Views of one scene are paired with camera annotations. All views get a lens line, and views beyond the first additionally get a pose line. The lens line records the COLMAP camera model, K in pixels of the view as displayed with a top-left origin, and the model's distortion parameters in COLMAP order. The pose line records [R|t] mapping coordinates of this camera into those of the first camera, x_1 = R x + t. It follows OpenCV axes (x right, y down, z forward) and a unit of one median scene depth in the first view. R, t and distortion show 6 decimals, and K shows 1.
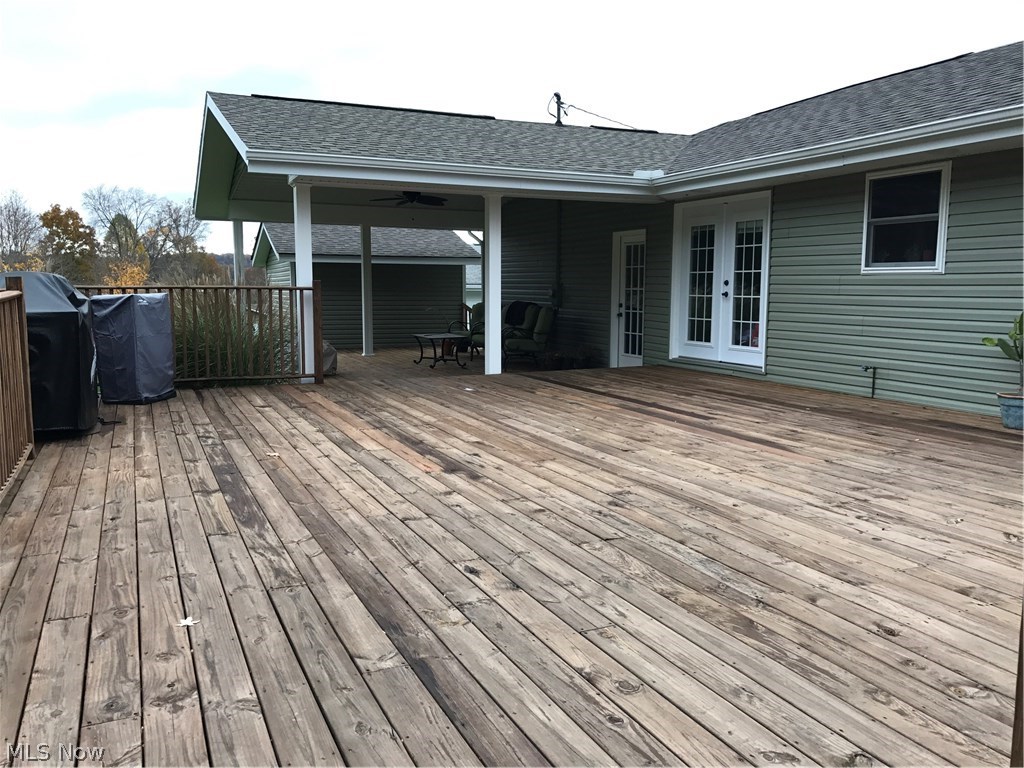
lens RADIAL K [[838.2, 0, 512.8], [0, 838.2, 387.4], [0, 0, 1]] dist [0.022255, -0.028896]
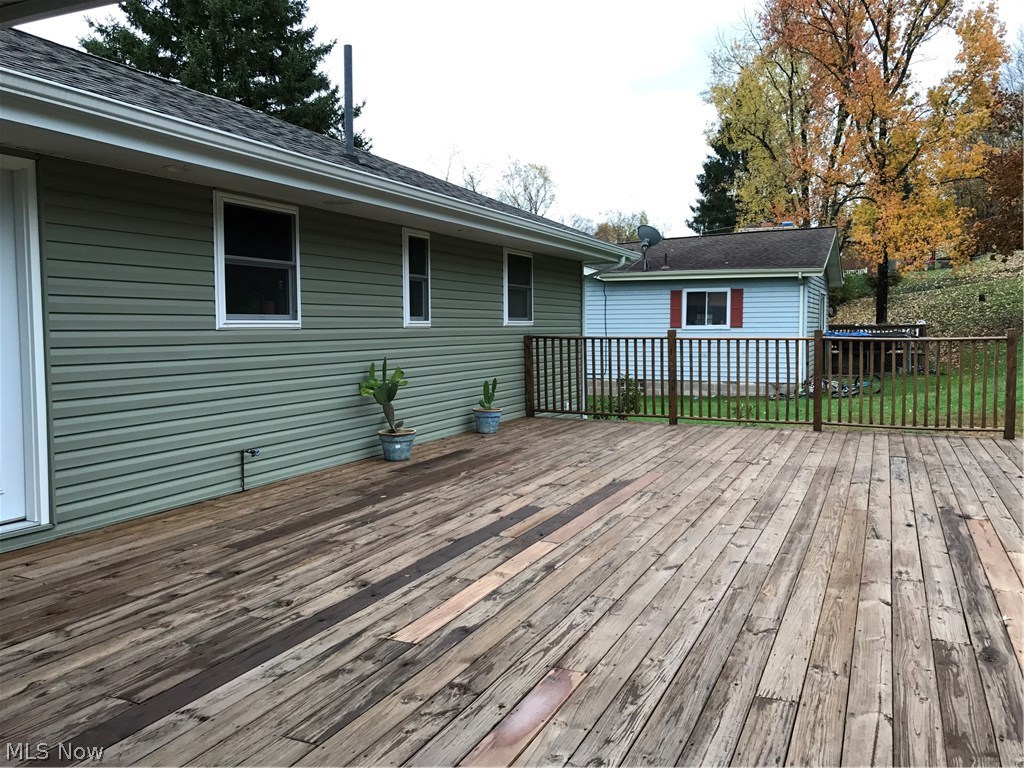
lens RADIAL K [[838.2, 0, 517.2], [0, 838.2, 381.9], [0, 0, 1]] dist [0.022255, -0.028896]
pose [[-0.669291, -0.048537, 0.741413, -0.199695], [0.091064, 0.984982, 0.146689, -0.116494], [-0.737398, 0.165693, -0.654820, 0.873335]]
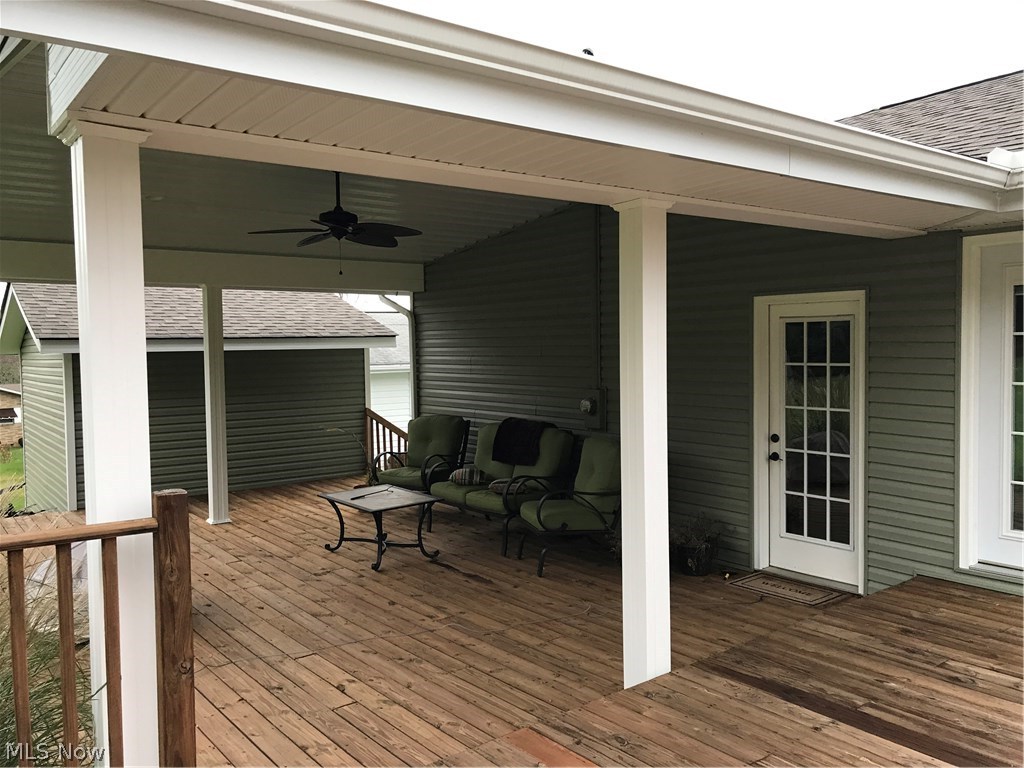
lens RADIAL K [[838.2, 0, 516.8], [0, 838.2, 380.3], [0, 0, 1]] dist [0.022255, -0.028896]
pose [[0.973162, -0.026707, 0.228566, -0.140512], [0.045221, 0.996070, -0.076151, -0.101854], [-0.225634, 0.084443, 0.970546, 0.538927]]
